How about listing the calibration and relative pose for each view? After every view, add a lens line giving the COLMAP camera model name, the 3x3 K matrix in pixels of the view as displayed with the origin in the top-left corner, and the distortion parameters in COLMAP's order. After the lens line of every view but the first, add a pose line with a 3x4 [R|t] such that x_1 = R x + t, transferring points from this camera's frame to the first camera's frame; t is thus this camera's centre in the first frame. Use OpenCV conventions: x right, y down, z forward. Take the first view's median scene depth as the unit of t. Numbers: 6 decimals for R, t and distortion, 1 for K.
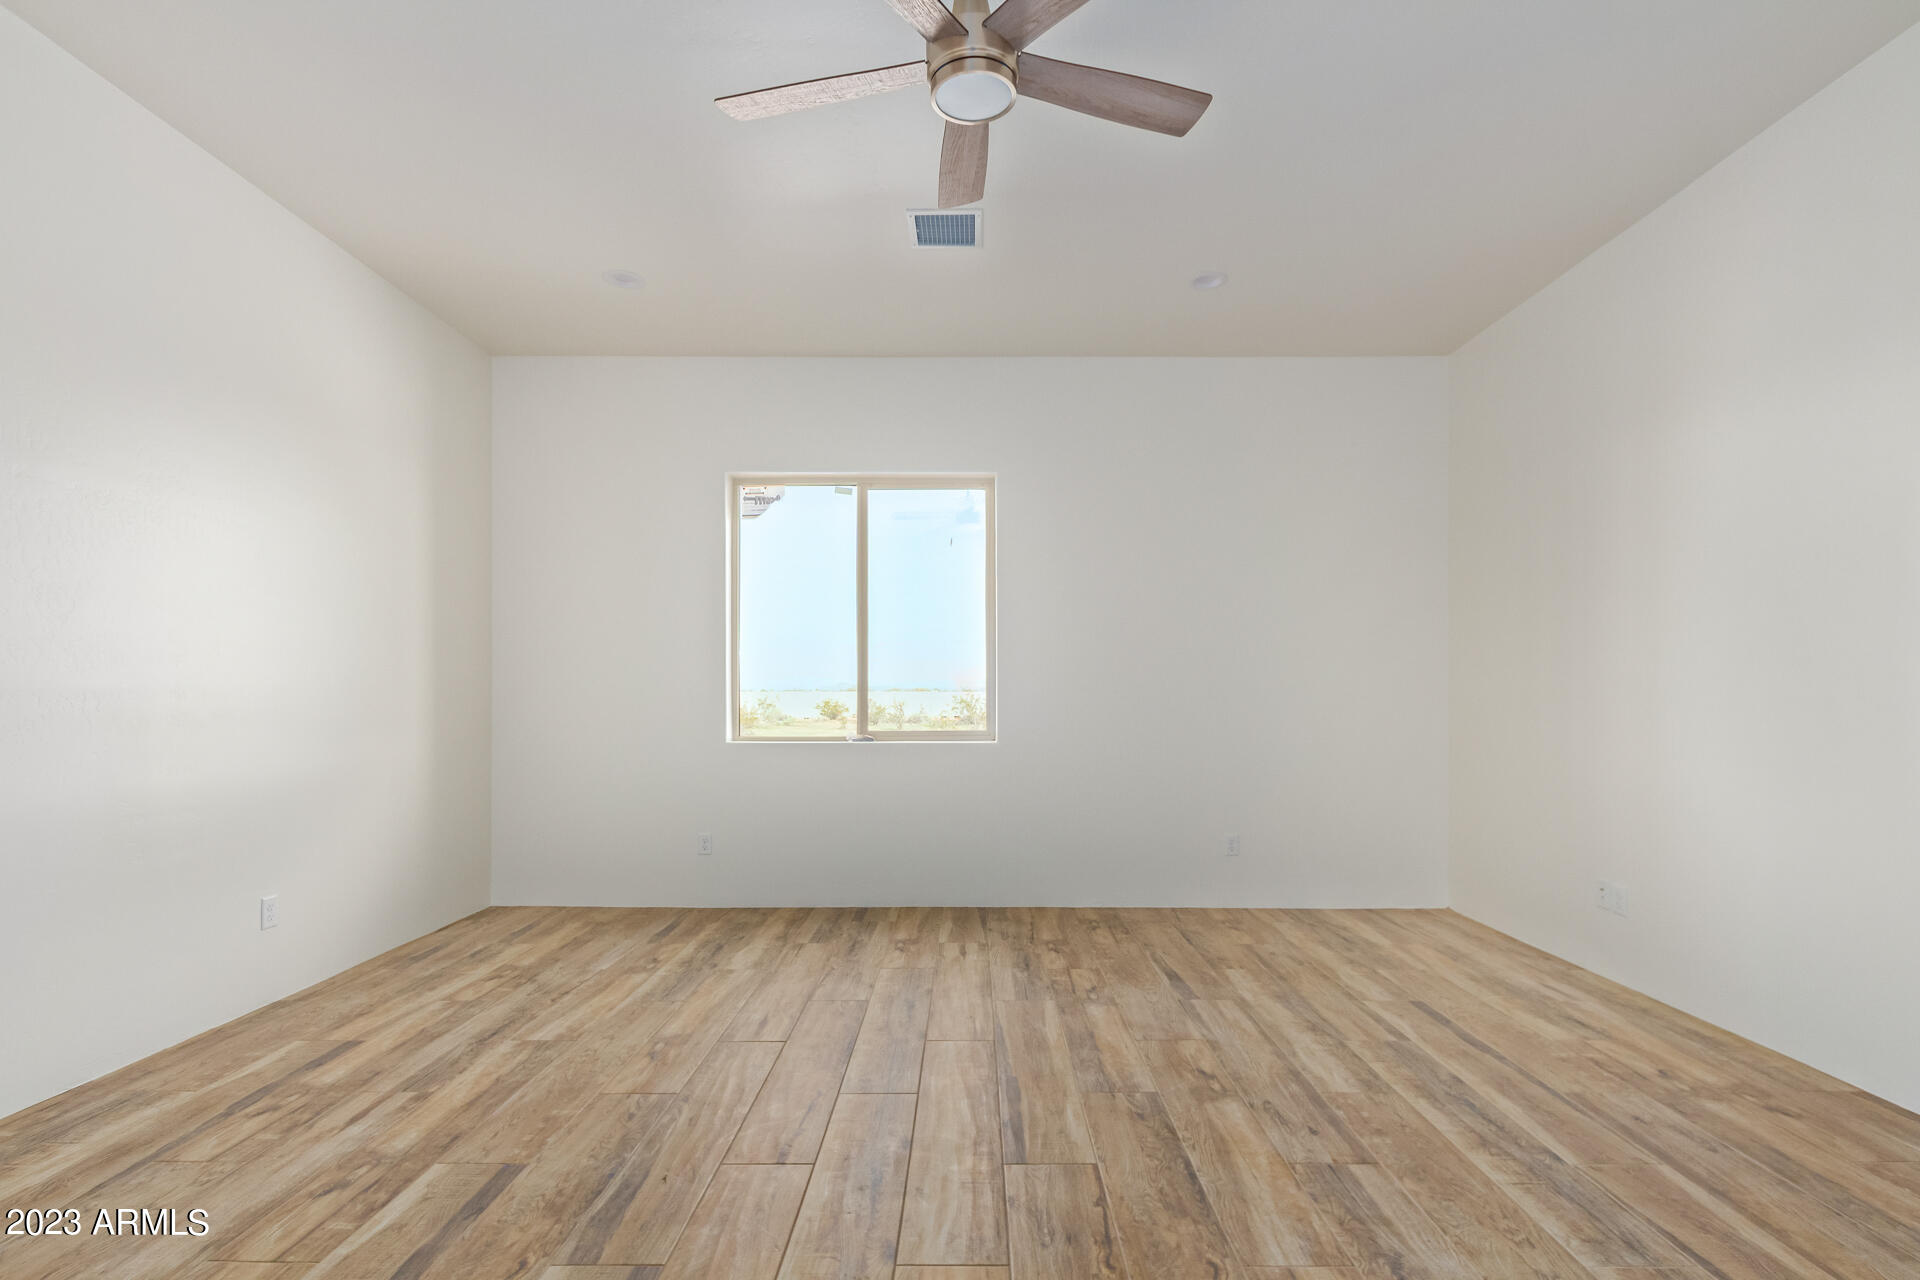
lens RADIAL K [[890.0, 0, 966.4], [0, 890.0, 693.5], [0, 0, 1]] dist [0.012136, -0.006123]
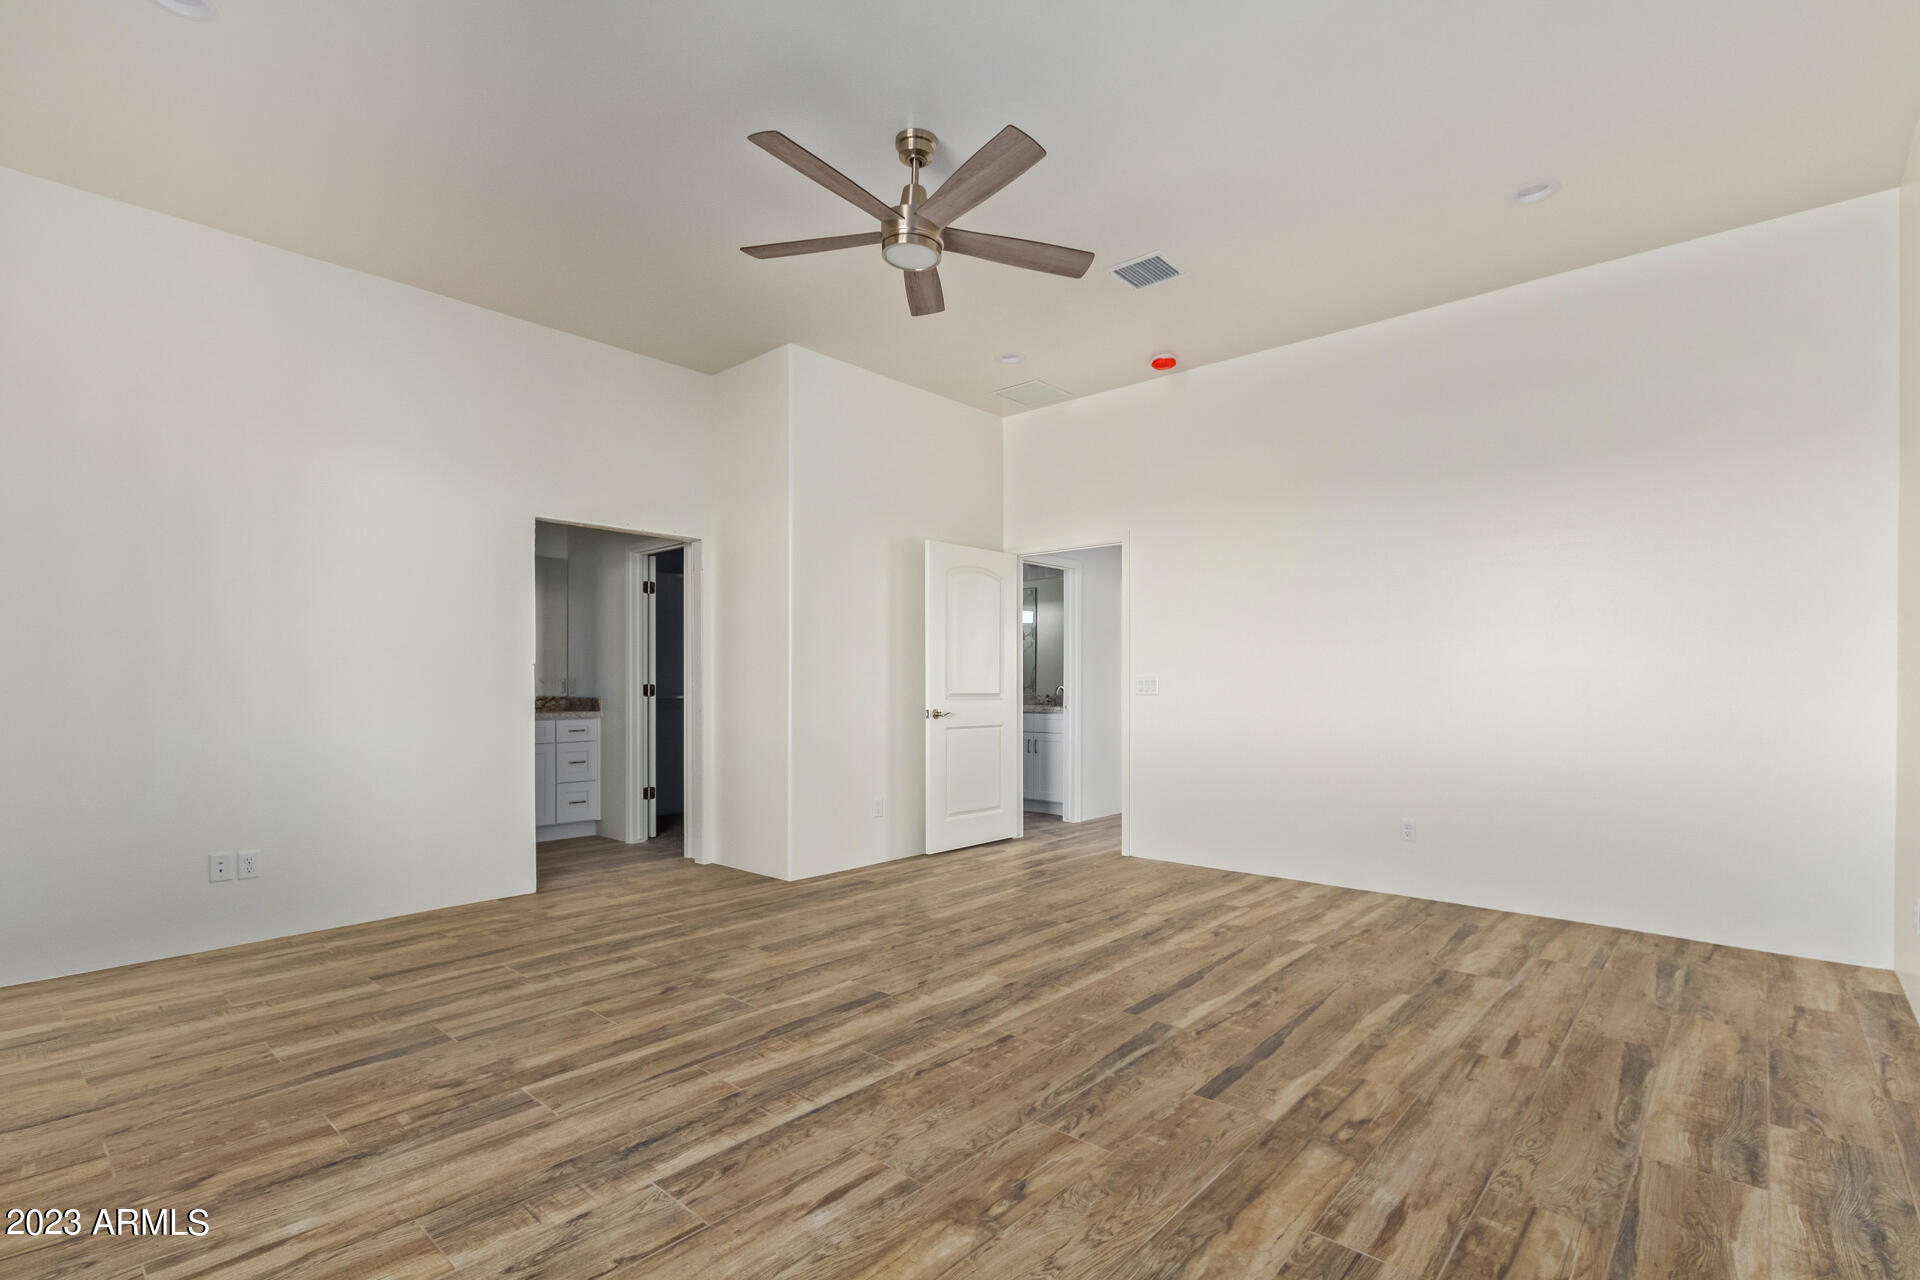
lens RADIAL K [[890.0, 0, 974.6], [0, 890.0, 680.5], [0, 0, 1]] dist [0.012136, -0.006123]
pose [[-0.755395, 0.002314, 0.655266, -0.681915], [-0.001759, 0.999983, -0.005559, 0.017059], [-0.655267, -0.005352, -0.755378, 1.358578]]
